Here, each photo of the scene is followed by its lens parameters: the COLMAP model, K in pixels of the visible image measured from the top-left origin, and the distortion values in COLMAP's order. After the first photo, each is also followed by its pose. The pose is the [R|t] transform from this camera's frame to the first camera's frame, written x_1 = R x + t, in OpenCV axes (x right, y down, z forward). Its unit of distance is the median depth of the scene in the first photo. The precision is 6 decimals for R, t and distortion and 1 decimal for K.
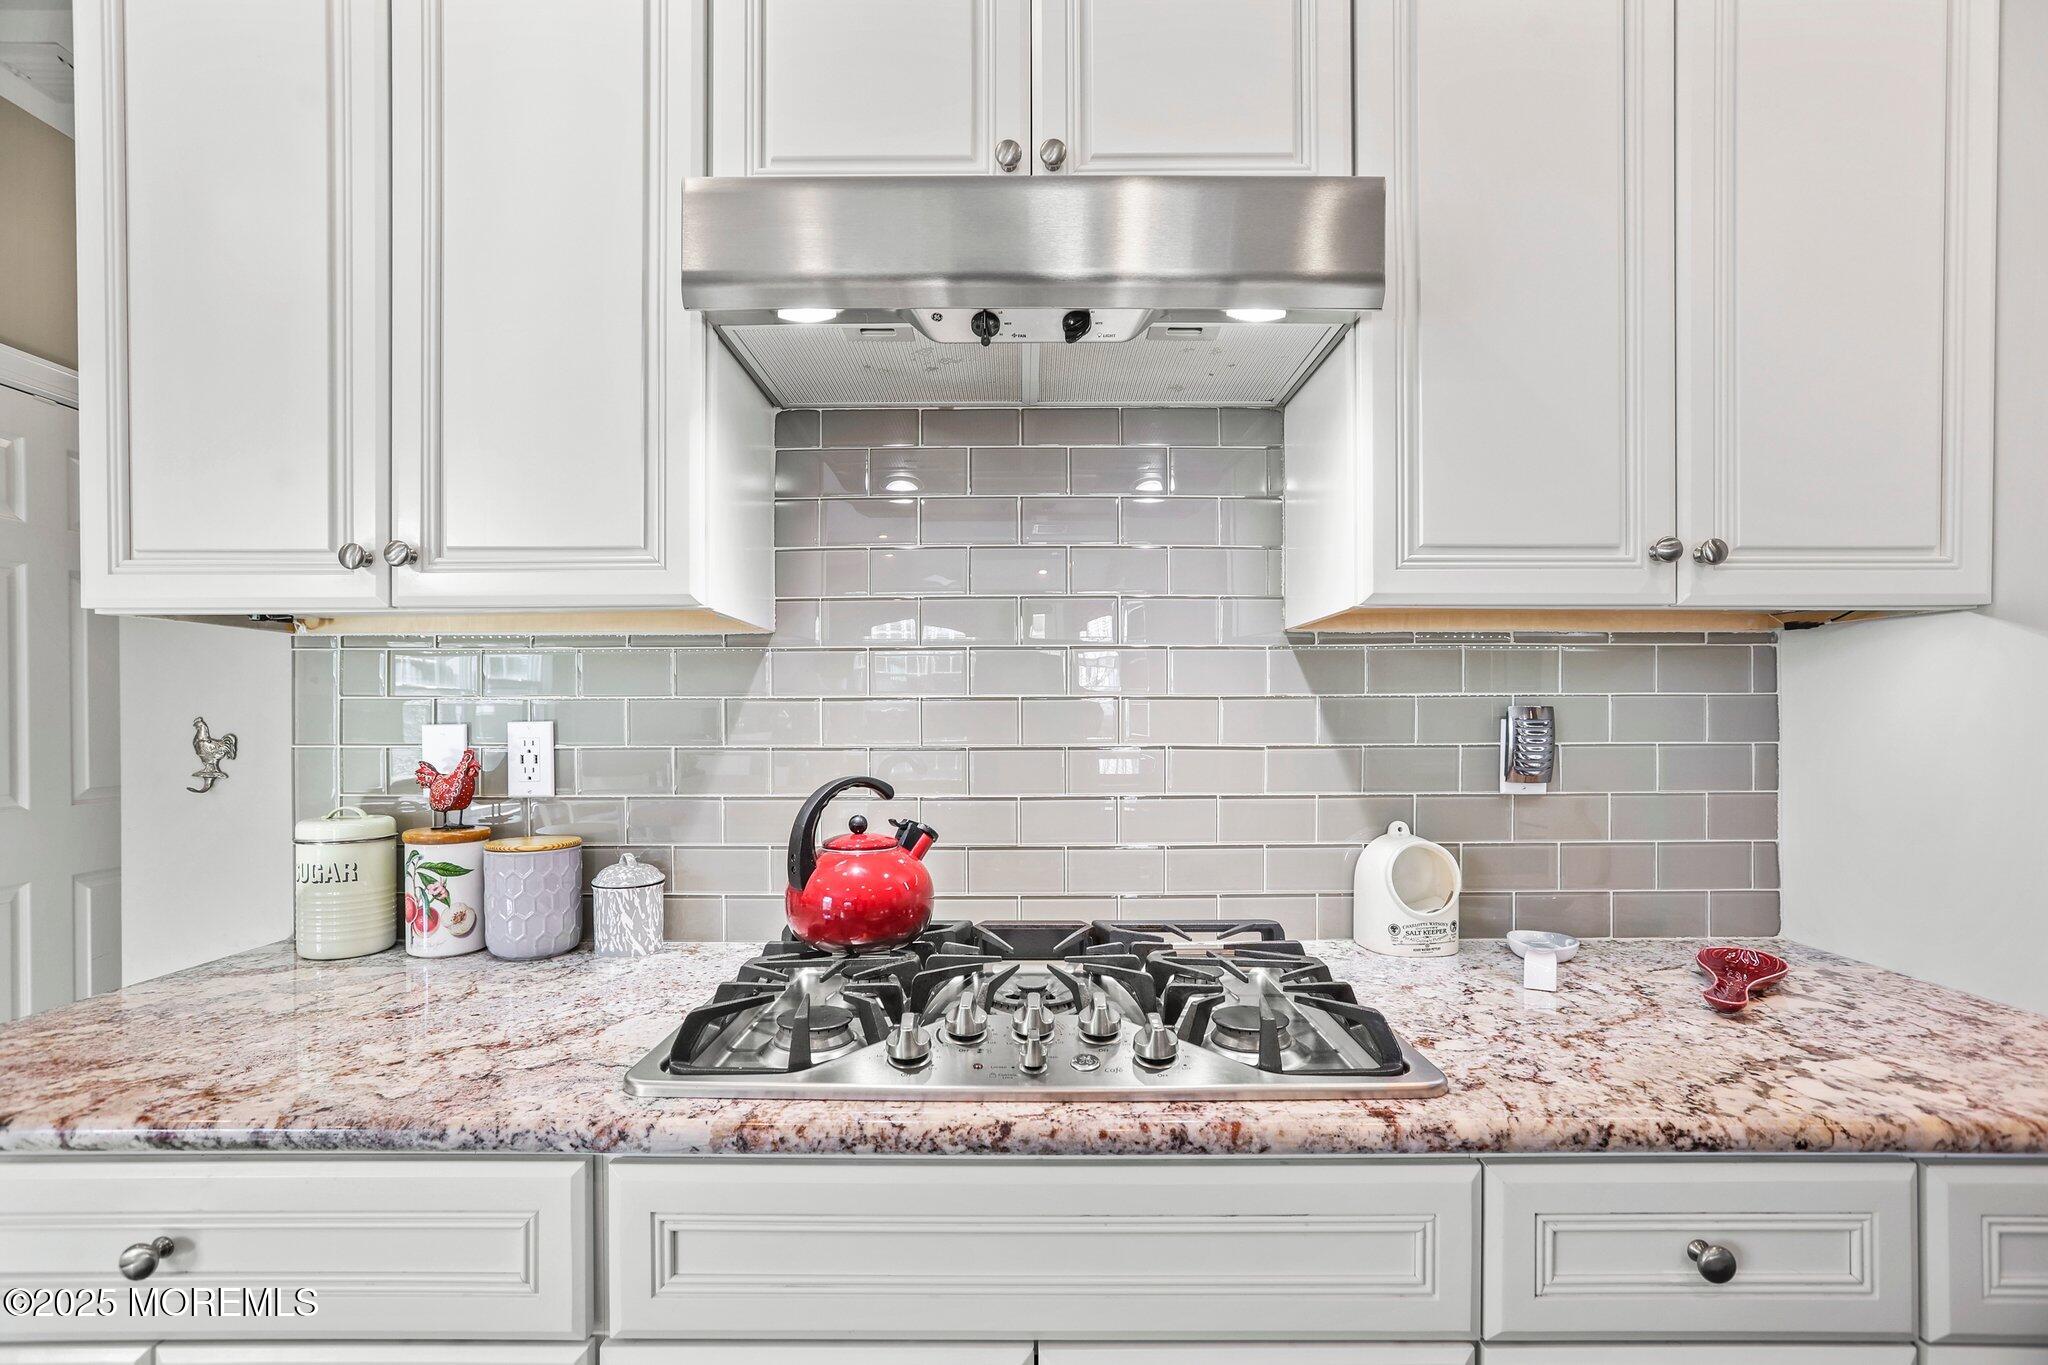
lens RADIAL K [[931.9, 0, 1019.7], [0, 931.9, 685.2], [0, 0, 1]] dist [-0.039584, 0.021855]
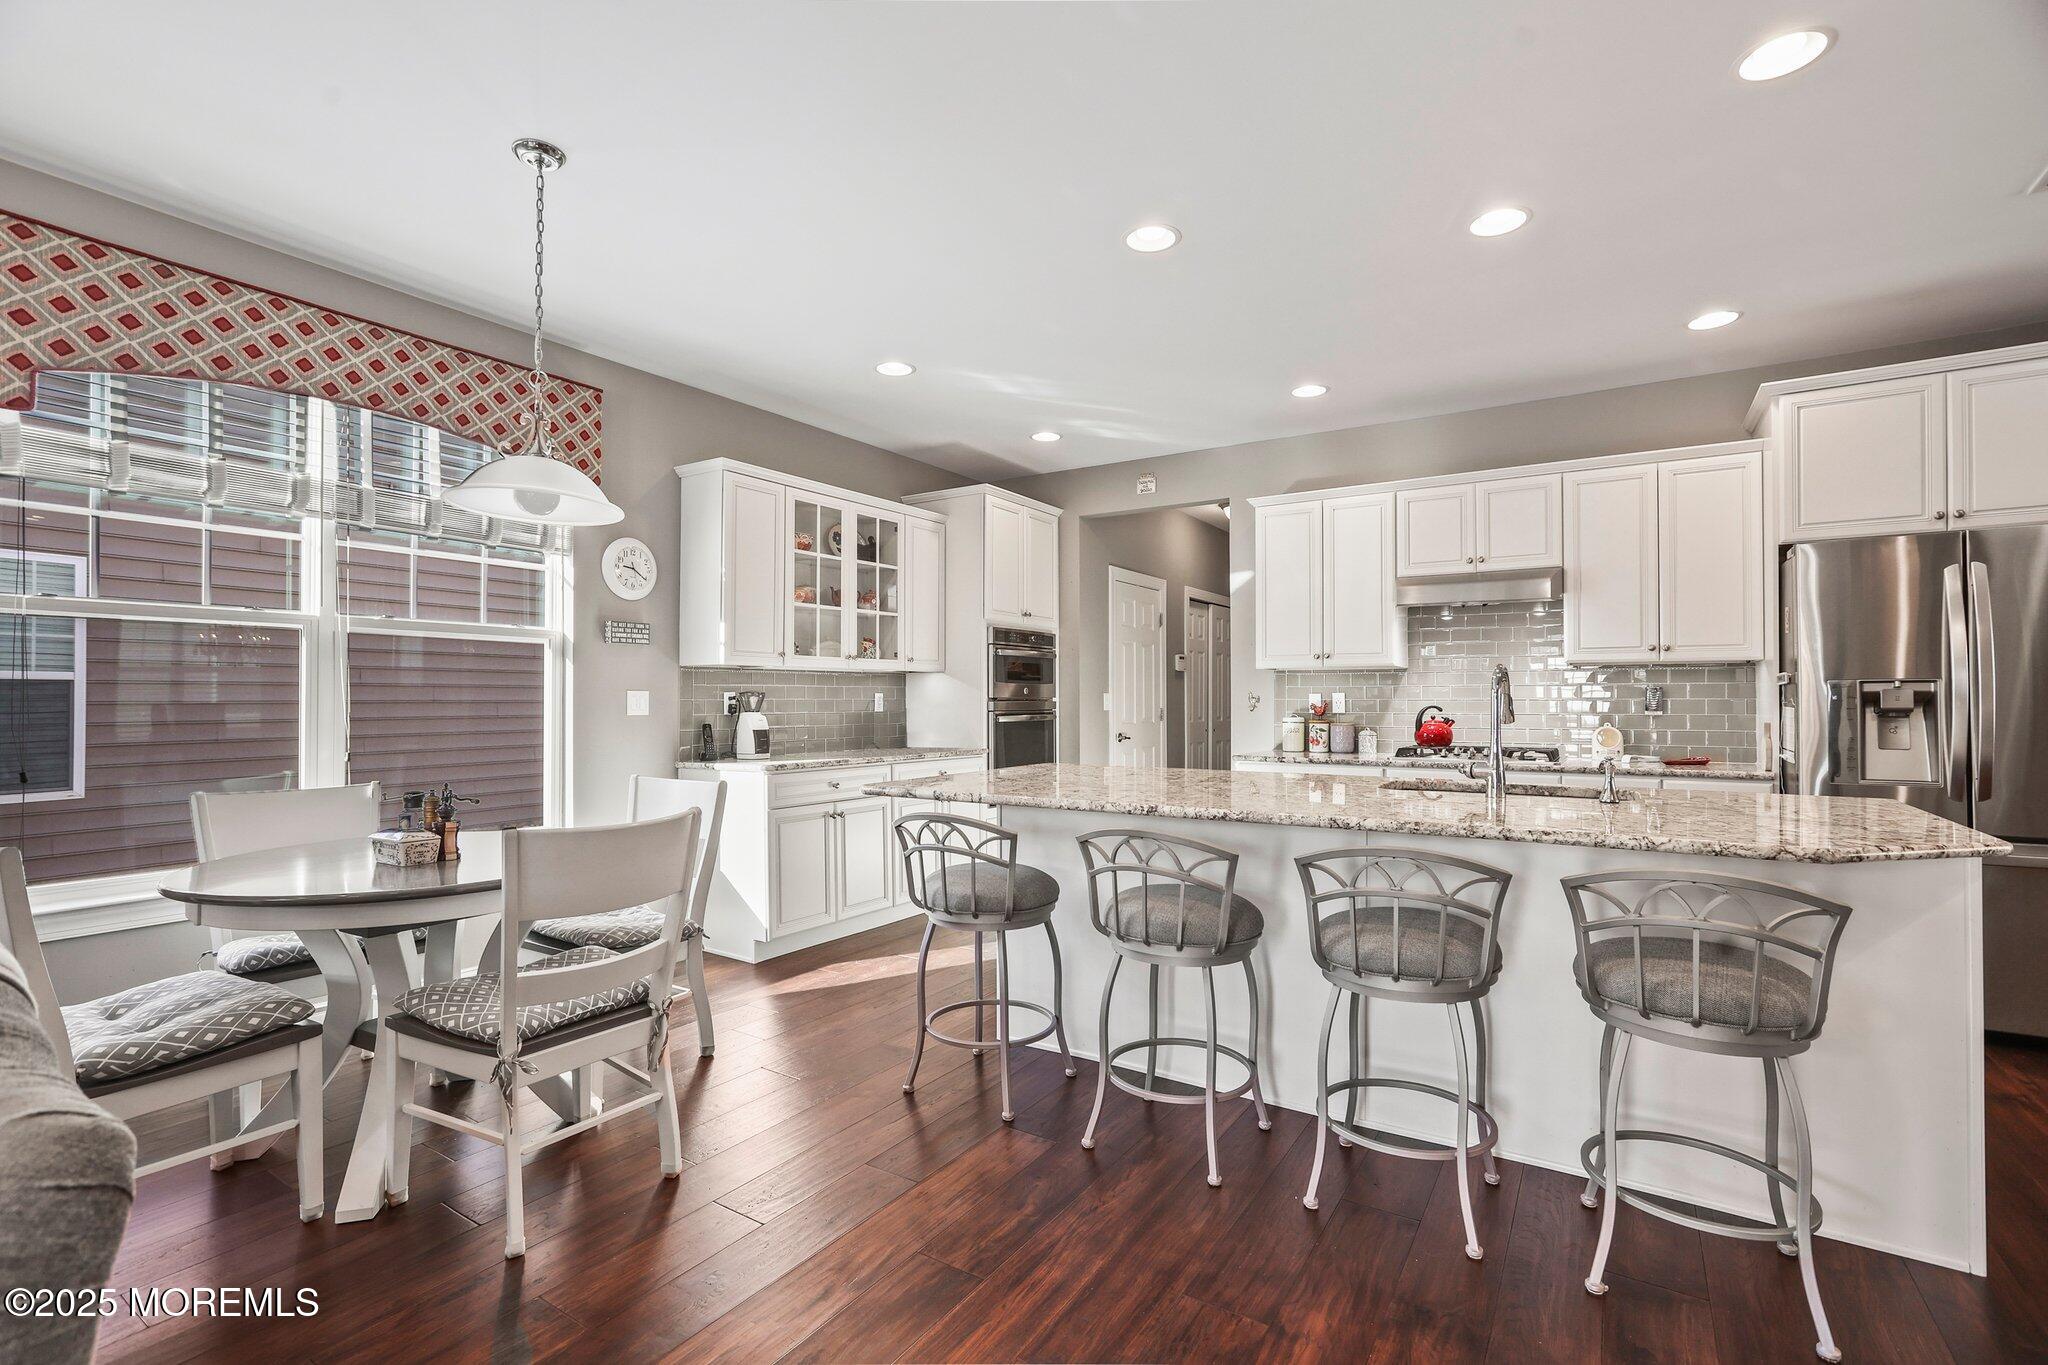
lens RADIAL K [[929.8, 0, 1026.5], [0, 929.8, 693.1], [0, 0, 1]] dist [-0.040537, 0.022563]
pose [[0.838029, -0.000163, -0.545625, 0.482929], [0.013536, 0.999698, 0.020492, -0.056052], [0.545458, -0.024559, 0.837779, -3.002073]]
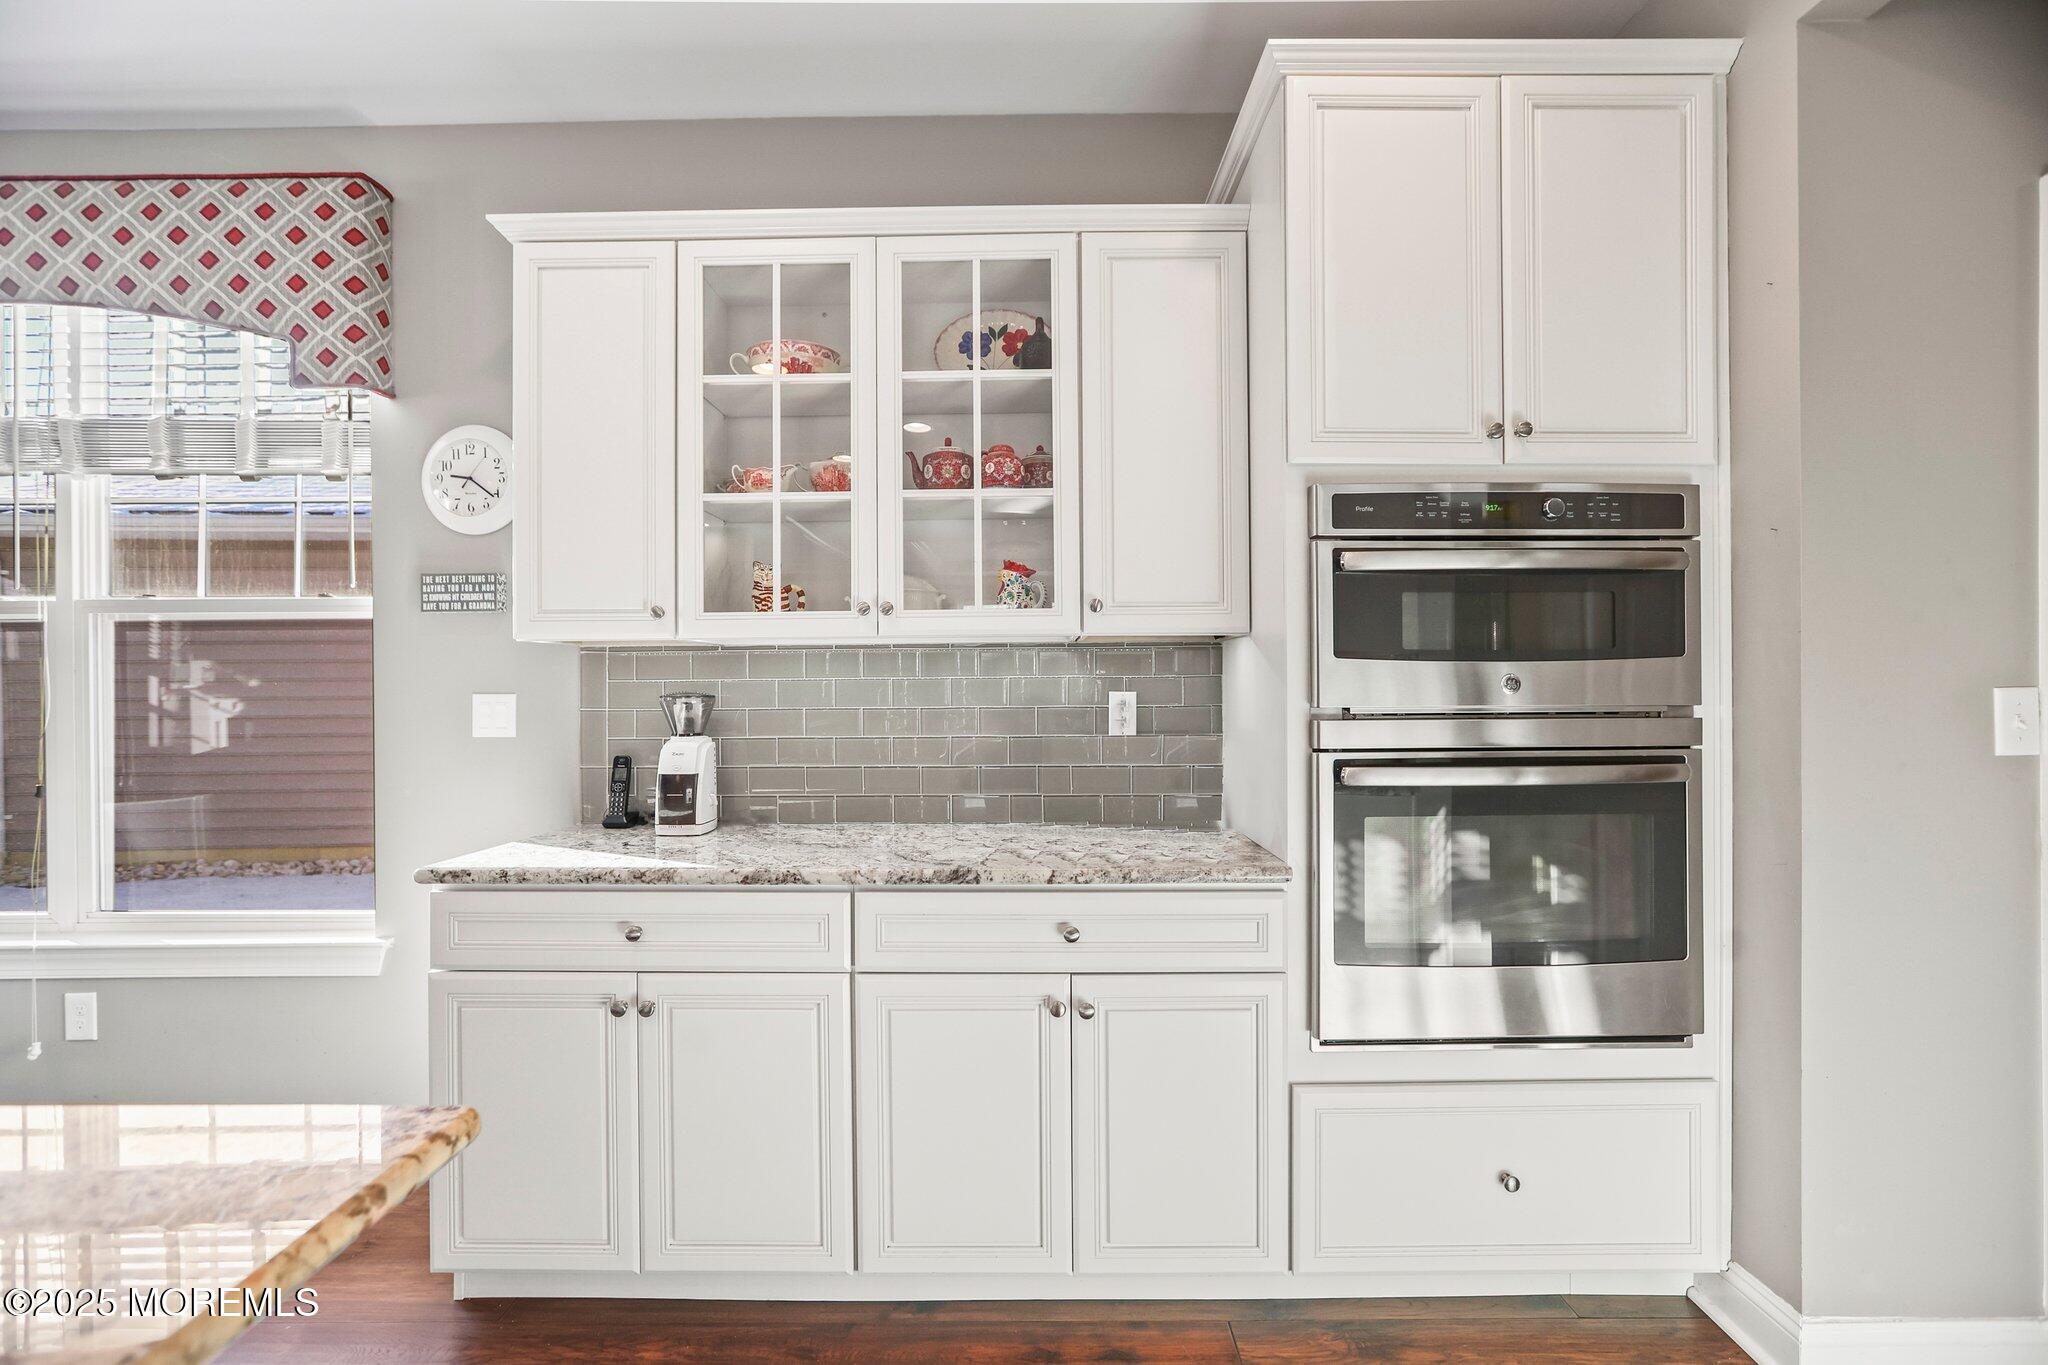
lens RADIAL K [[931.9, 0, 1019.7], [0, 931.9, 685.2], [0, 0, 1]] dist [-0.039584, 0.021855]
pose [[-0.009428, 0.006682, -0.999933, -0.618077], [0.036404, 0.999317, 0.006335, -0.007446], [0.999293, -0.036342, -0.009664, 0.046900]]
